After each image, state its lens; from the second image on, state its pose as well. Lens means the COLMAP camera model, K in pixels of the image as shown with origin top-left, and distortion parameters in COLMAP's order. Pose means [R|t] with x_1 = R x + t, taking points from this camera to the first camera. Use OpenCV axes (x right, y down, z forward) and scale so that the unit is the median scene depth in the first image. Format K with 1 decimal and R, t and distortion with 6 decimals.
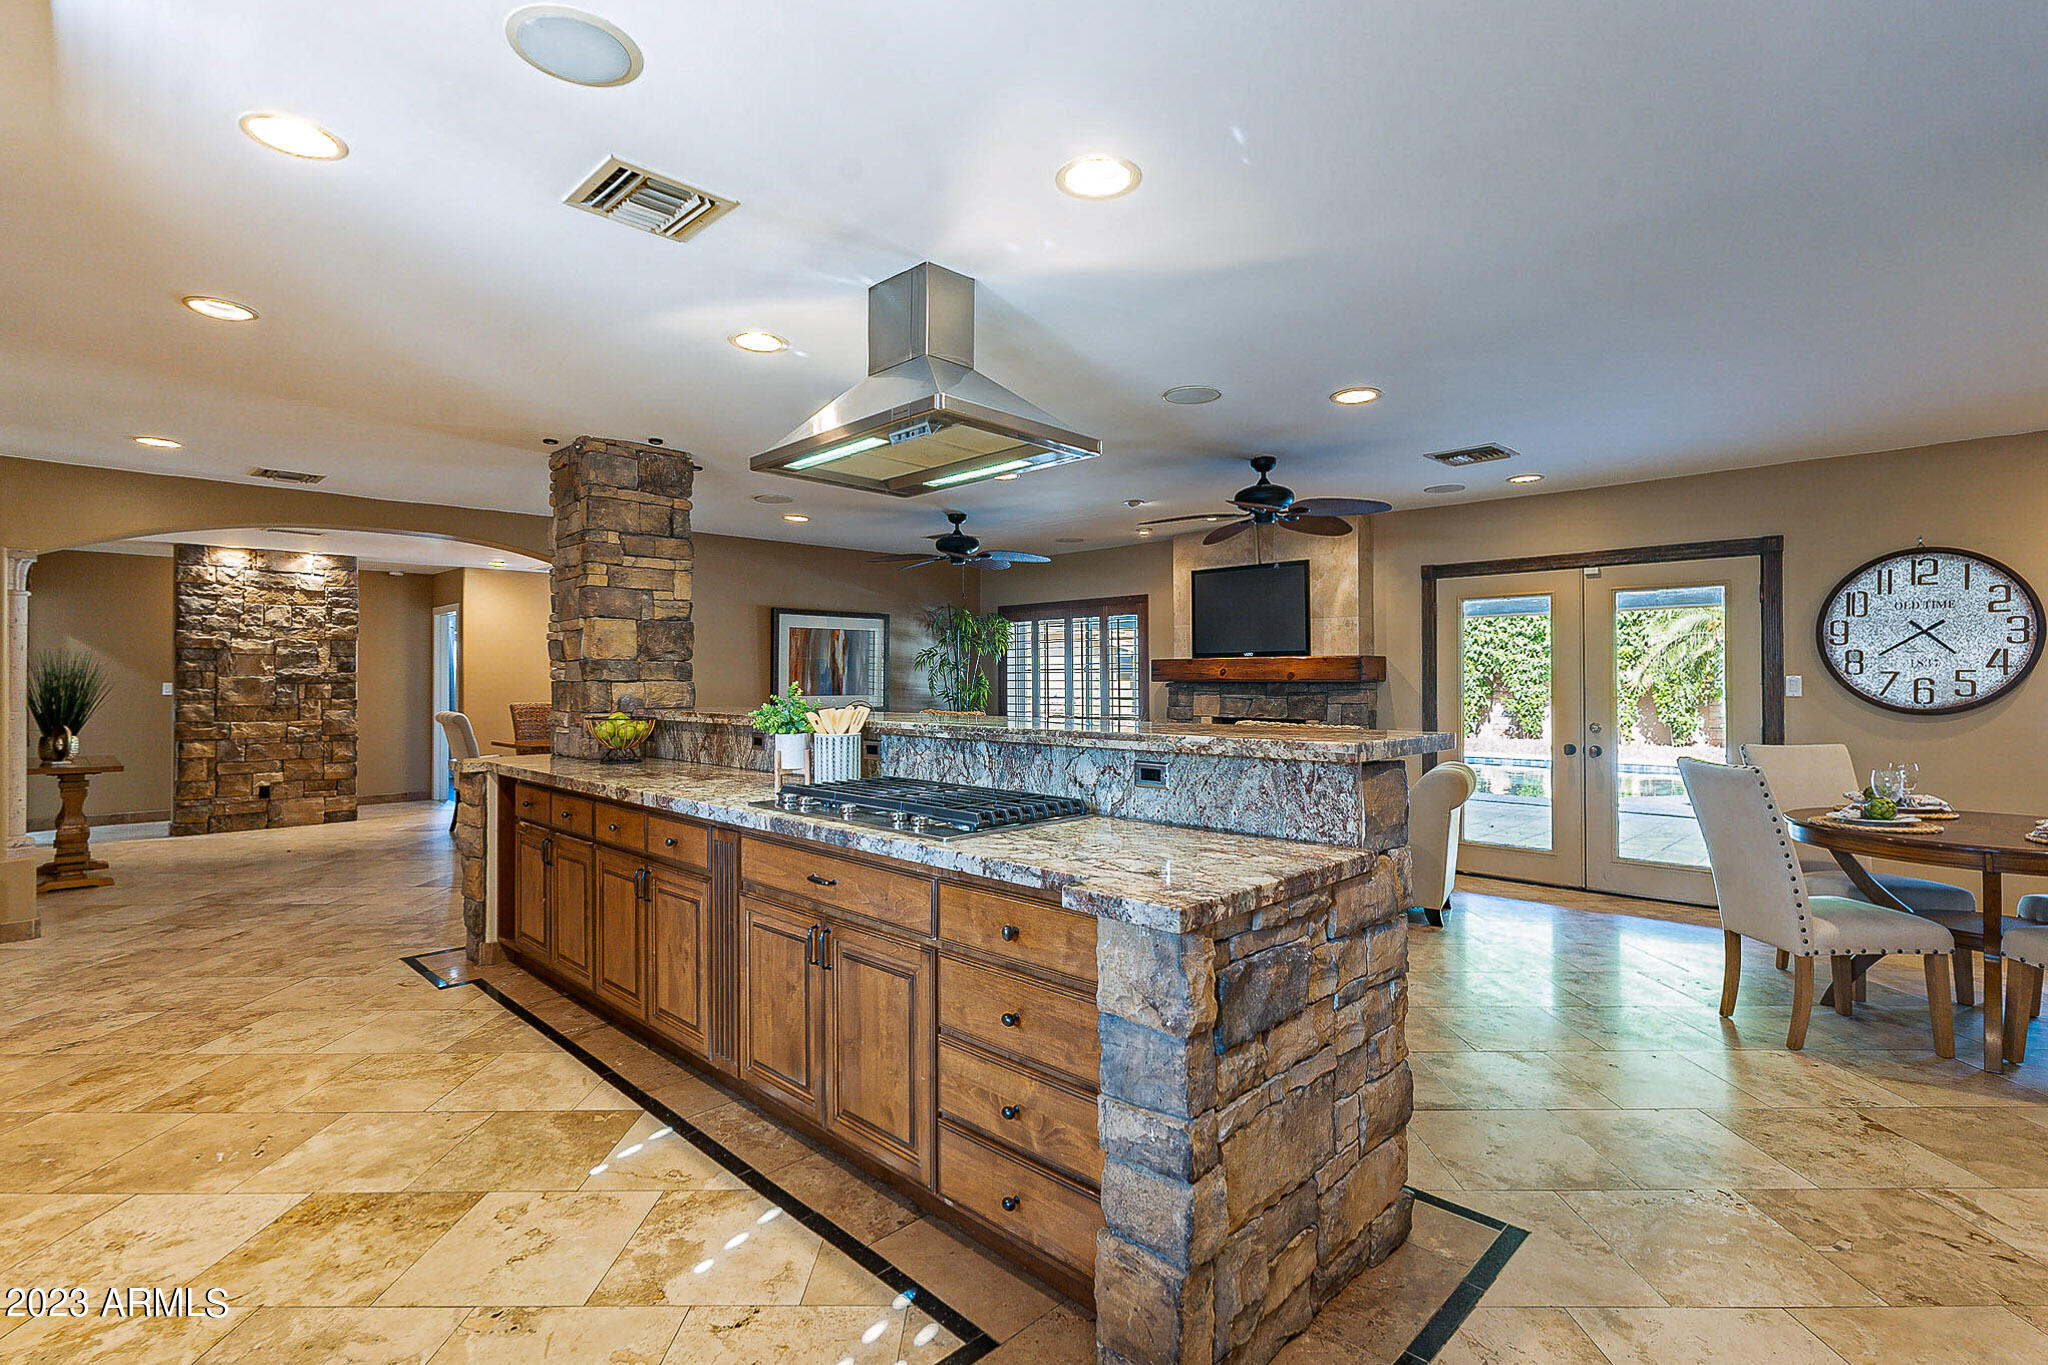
lens RADIAL K [[970.5, 0, 1009.7], [0, 970.5, 664.5], [0, 0, 1]] dist [-0.008771, 0.003458]
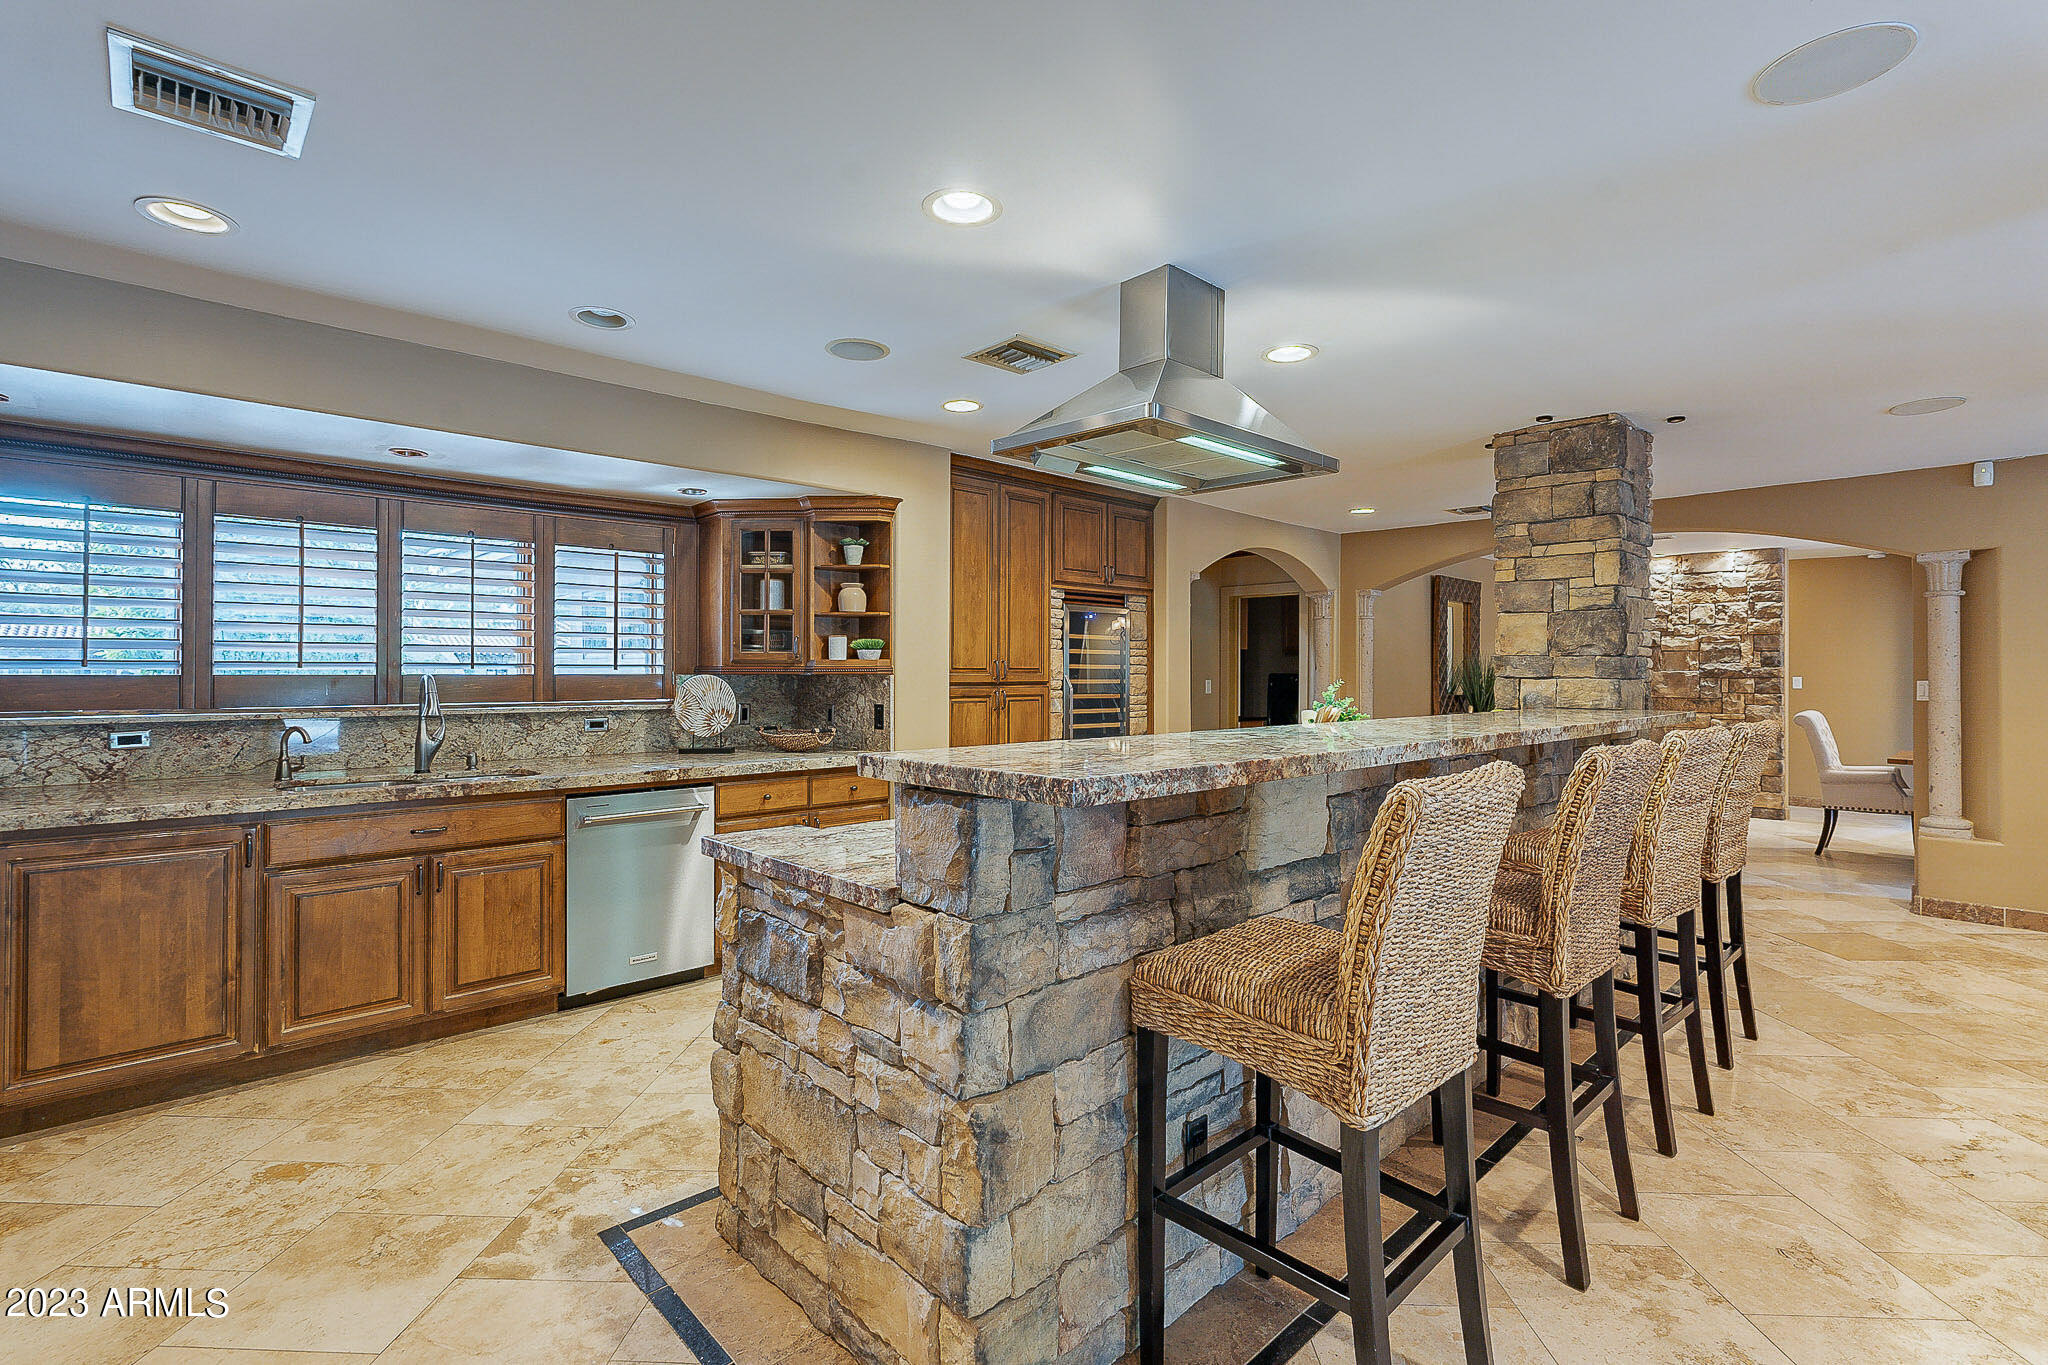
lens RADIAL K [[920.8, 0, 1021.6], [0, 920.8, 665.9], [0, 0, 1]] dist [-0.000962, -0.001080]
pose [[-0.025728, -0.002880, -0.999665, 0.378937], [0.011266, 0.999932, -0.003171, 0.002032], [0.999606, -0.011344, -0.025693, 0.375285]]
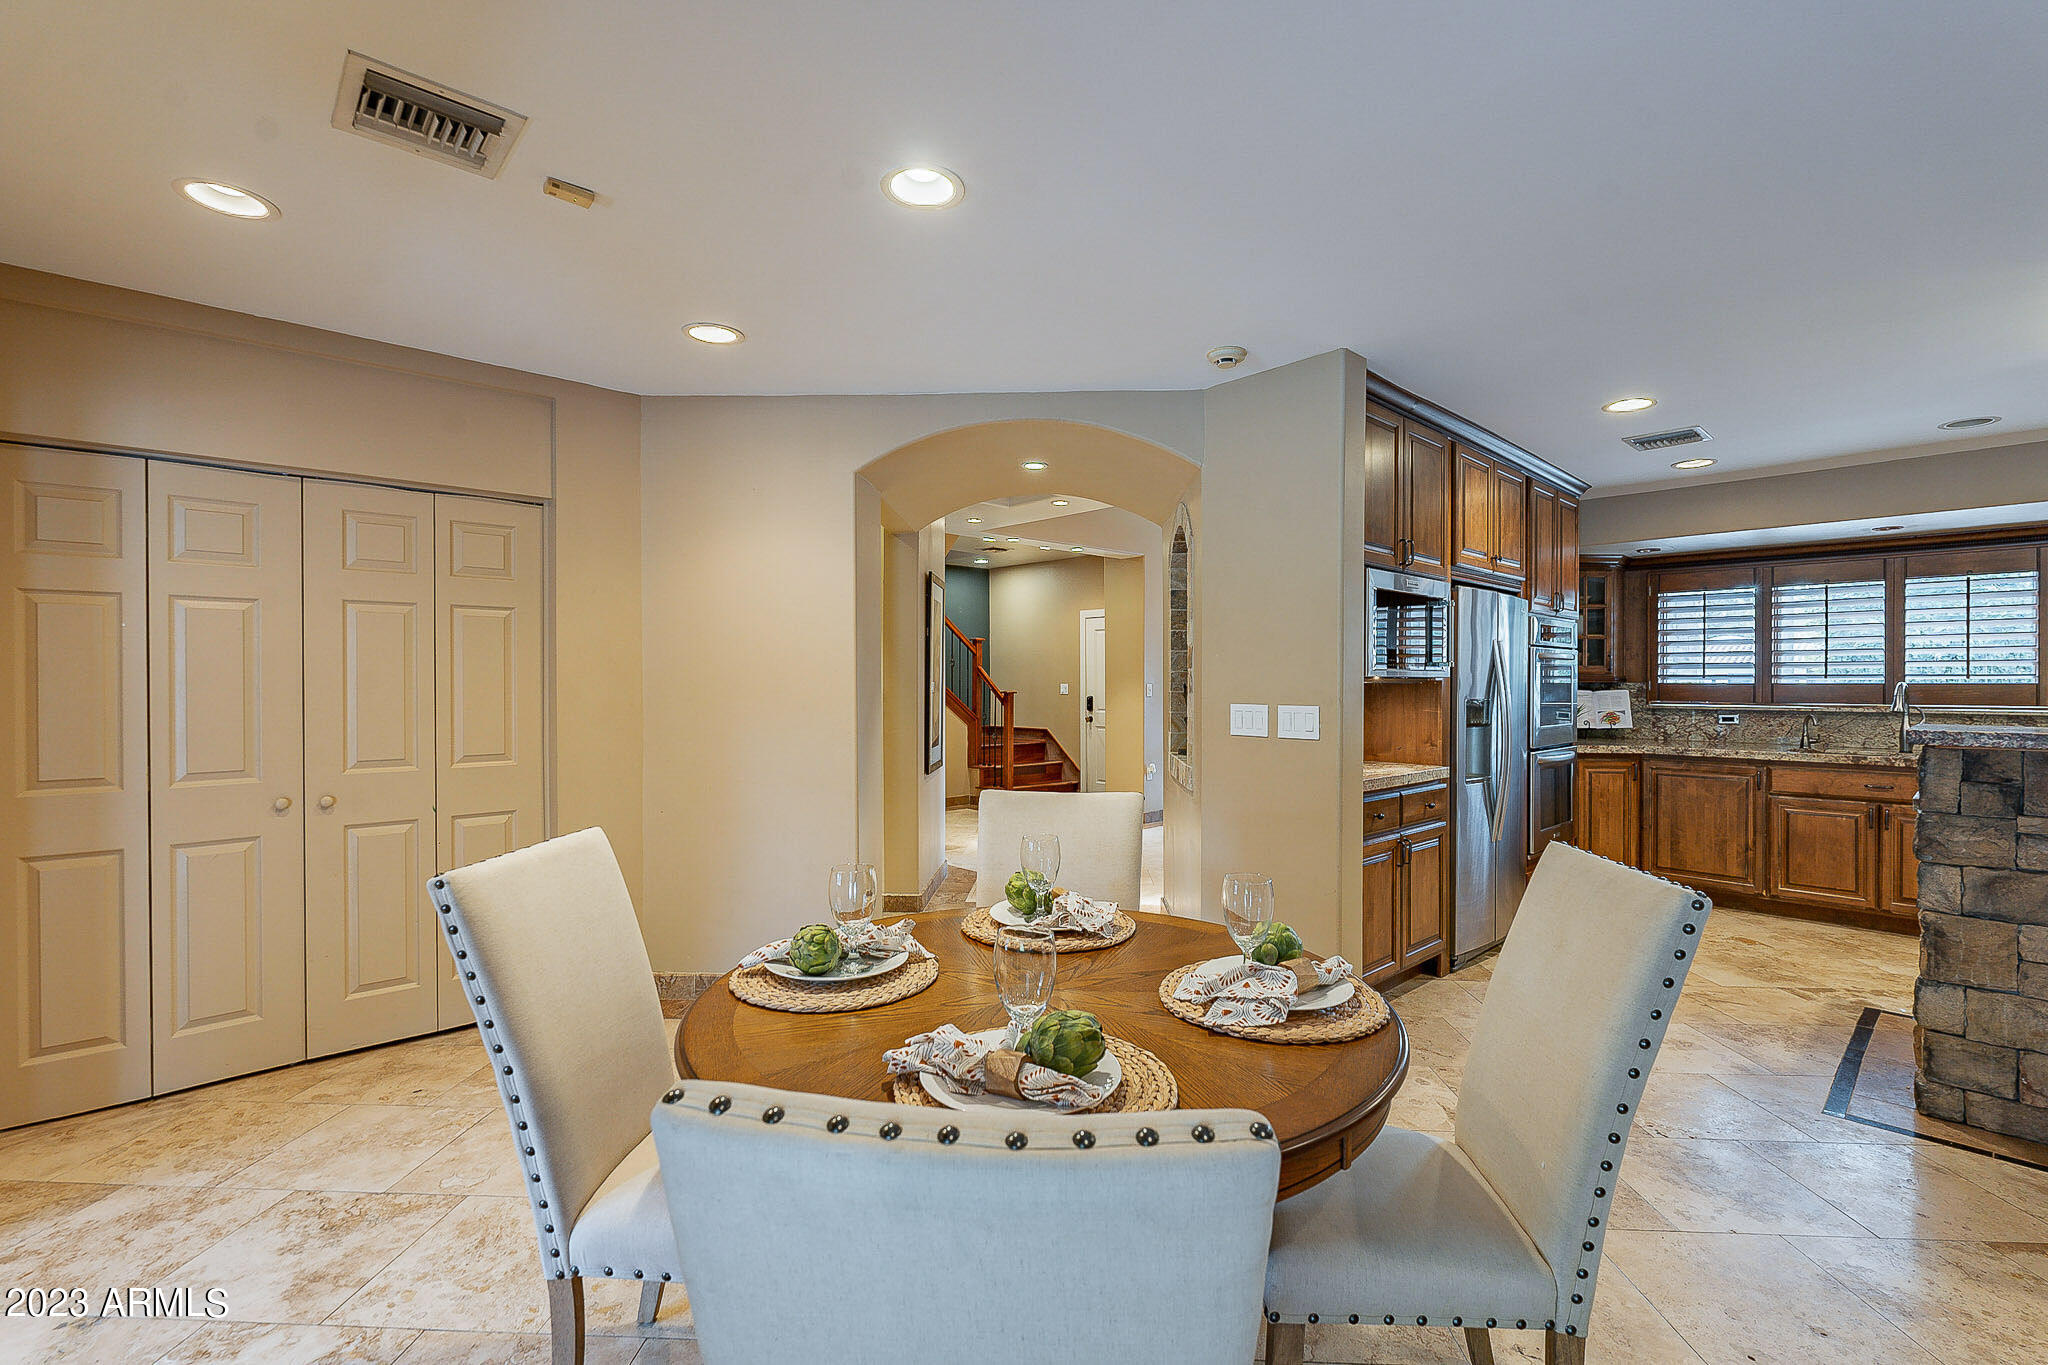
lens RADIAL K [[920.8, 0, 1030.8], [0, 920.8, 679.6], [0, 0, 1]] dist [-0.000962, -0.001080]
pose [[-0.999549, 0.002887, 0.029875, 0.549287], [0.002278, 0.999789, -0.020422, 0.013206], [-0.029927, -0.020345, -0.999345, 0.804779]]
